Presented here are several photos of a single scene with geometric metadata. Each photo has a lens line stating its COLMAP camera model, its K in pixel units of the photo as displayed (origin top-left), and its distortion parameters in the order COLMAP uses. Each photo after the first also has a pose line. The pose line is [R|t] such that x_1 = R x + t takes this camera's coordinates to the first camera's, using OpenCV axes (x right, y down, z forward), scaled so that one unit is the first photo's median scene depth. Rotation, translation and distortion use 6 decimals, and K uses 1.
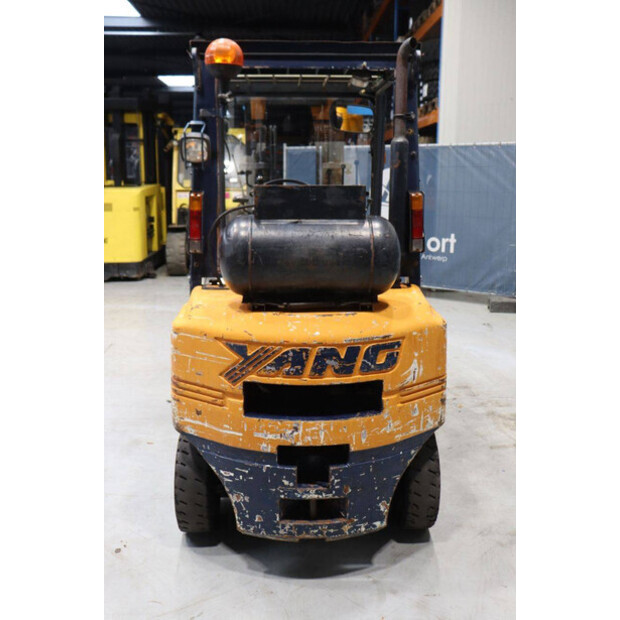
lens RADIAL K [[595.0, 0, 306.4], [0, 595.0, 308.5], [0, 0, 1]] dist [-0.076854, 0.000000]
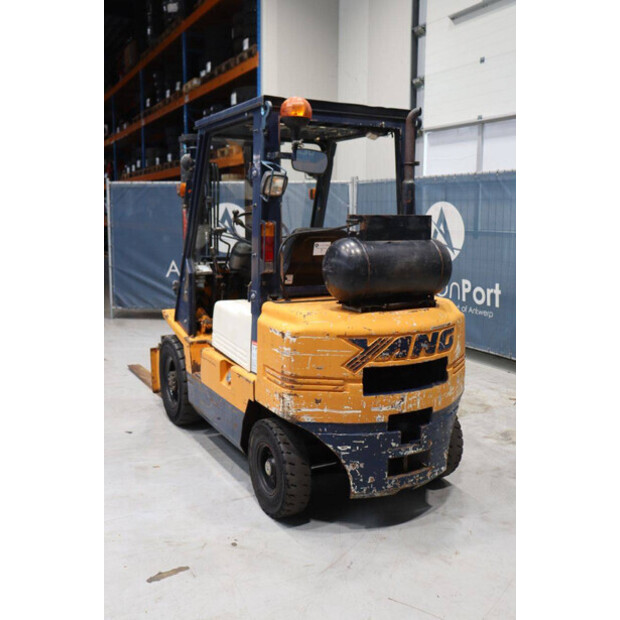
lens RADIAL K [[620.1, 0, 304.4], [0, 620.1, 312.0], [0, 0, 1]] dist [-0.087563, 0.000000]
pose [[0.898471, -0.067367, 0.433833, -0.771674], [0.093364, 0.994873, -0.038870, 0.043093], [-0.428990, 0.075428, 0.900155, -0.141459]]
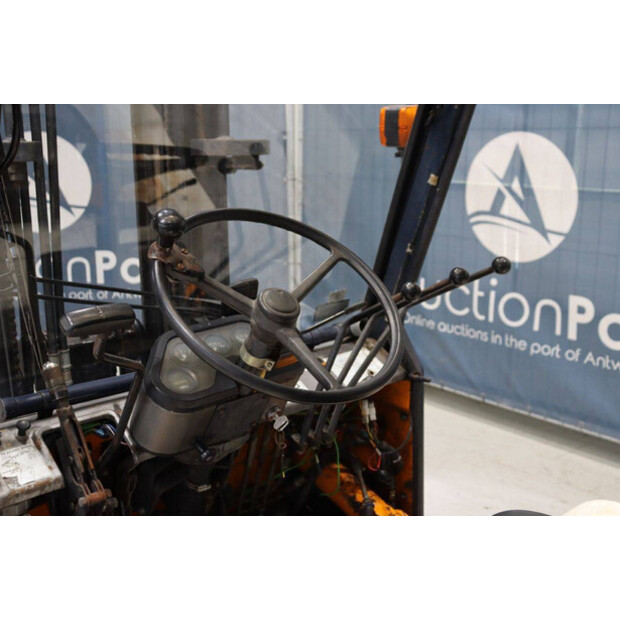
lens RADIAL K [[757.1, 0, 309.3], [0, 757.1, 308.7], [0, 0, 1]] dist [0.052746, 0.000000]
pose [[0.771270, -0.145089, 0.619752, -0.363866], [0.140869, 0.988438, 0.056091, -0.312880], [-0.620725, 0.044043, 0.782791, 1.183295]]
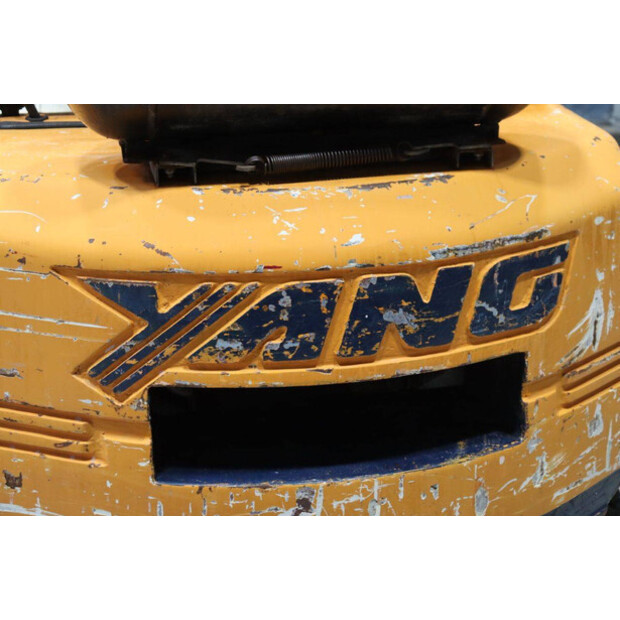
lens RADIAL K [[1138.3, 0, 316.0], [0, 1138.3, 303.8], [0, 0, 1]] dist [0.249700, 0.000000]
pose [[0.986286, -0.069315, 0.149784, -0.105389], [0.051182, 0.991246, 0.121700, -0.003453], [-0.156908, -0.112365, 0.981200, 0.318065]]
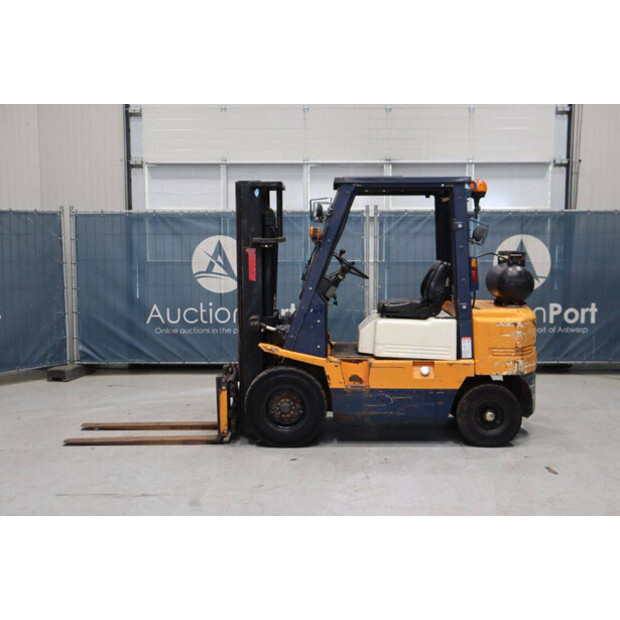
lens RADIAL K [[815.9, 0, 309.3], [0, 815.9, 309.2], [0, 0, 1]] dist [0.020039, 0.000000]
pose [[0.059159, -0.091800, 0.994019, -3.171419], [0.220427, 0.972384, 0.076683, -0.401104], [-0.973608, 0.214572, 0.077761, 1.545517]]
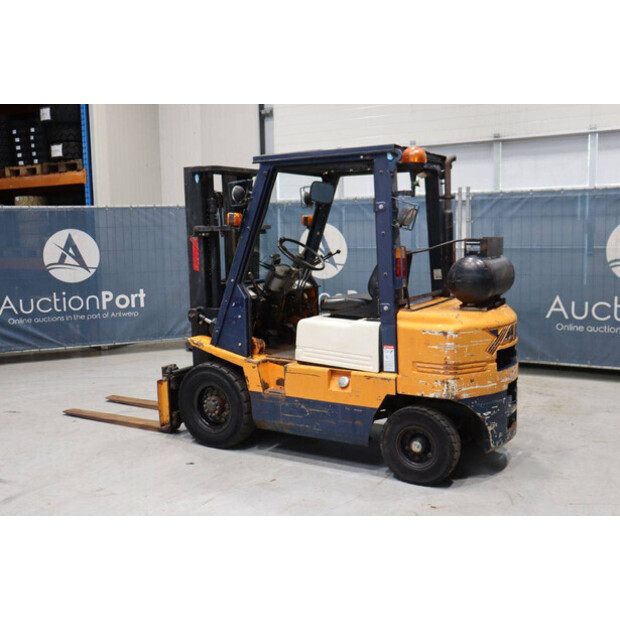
lens RADIAL K [[658.2, 0, 314.0], [0, 658.2, 307.7], [0, 0, 1]] dist [-0.053556, 0.000000]
pose [[0.541289, -0.115943, 0.832805, -1.921975], [0.205998, 0.978550, 0.002343, -0.110474], [-0.815212, 0.170288, 0.553562, 0.355735]]
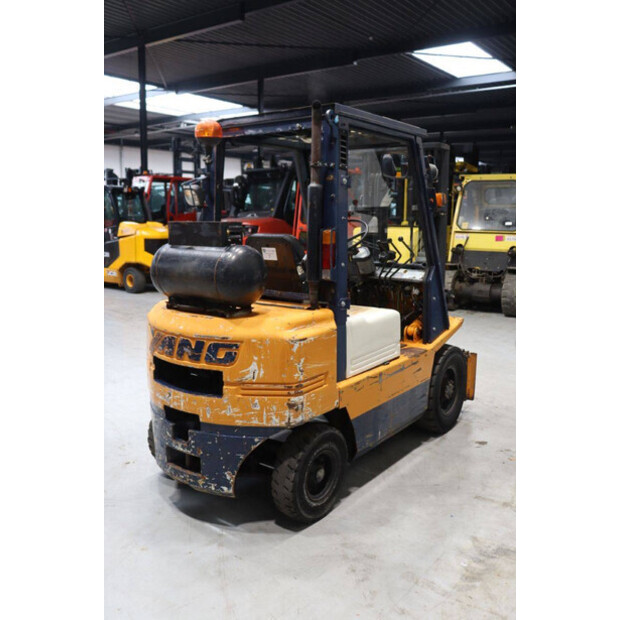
lens RADIAL K [[579.0, 0, 313.9], [0, 579.0, 311.8], [0, 0, 1]] dist [-0.105030, 0.000000]
pose [[0.780022, 0.105855, -0.616734, 1.034526], [-0.143611, 0.989564, -0.011786, -0.021391], [0.609050, 0.097763, 0.787083, 0.124492]]
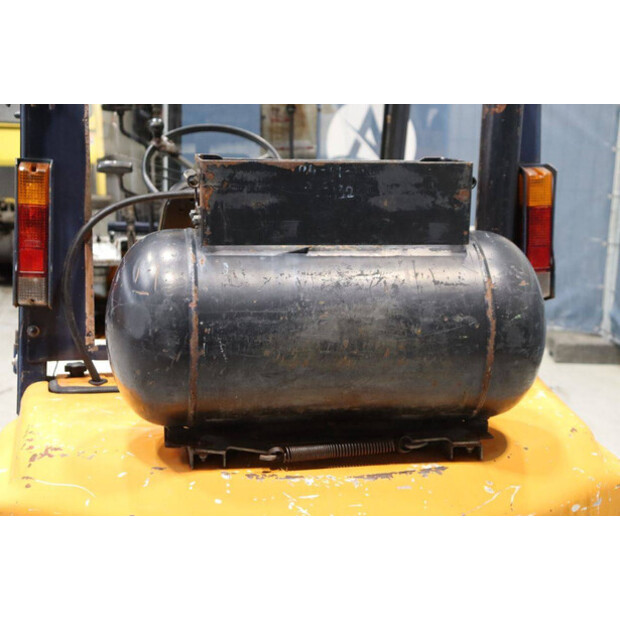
lens RADIAL K [[1010.9, 0, 314.8], [0, 1010.9, 313.7], [0, 0, 1]] dist [0.200463, 0.000000]
pose [[0.991726, -0.007004, 0.128182, -0.096807], [0.008948, 0.999853, -0.014598, -0.088940], [-0.128061, 0.015624, 0.991643, 0.297520]]
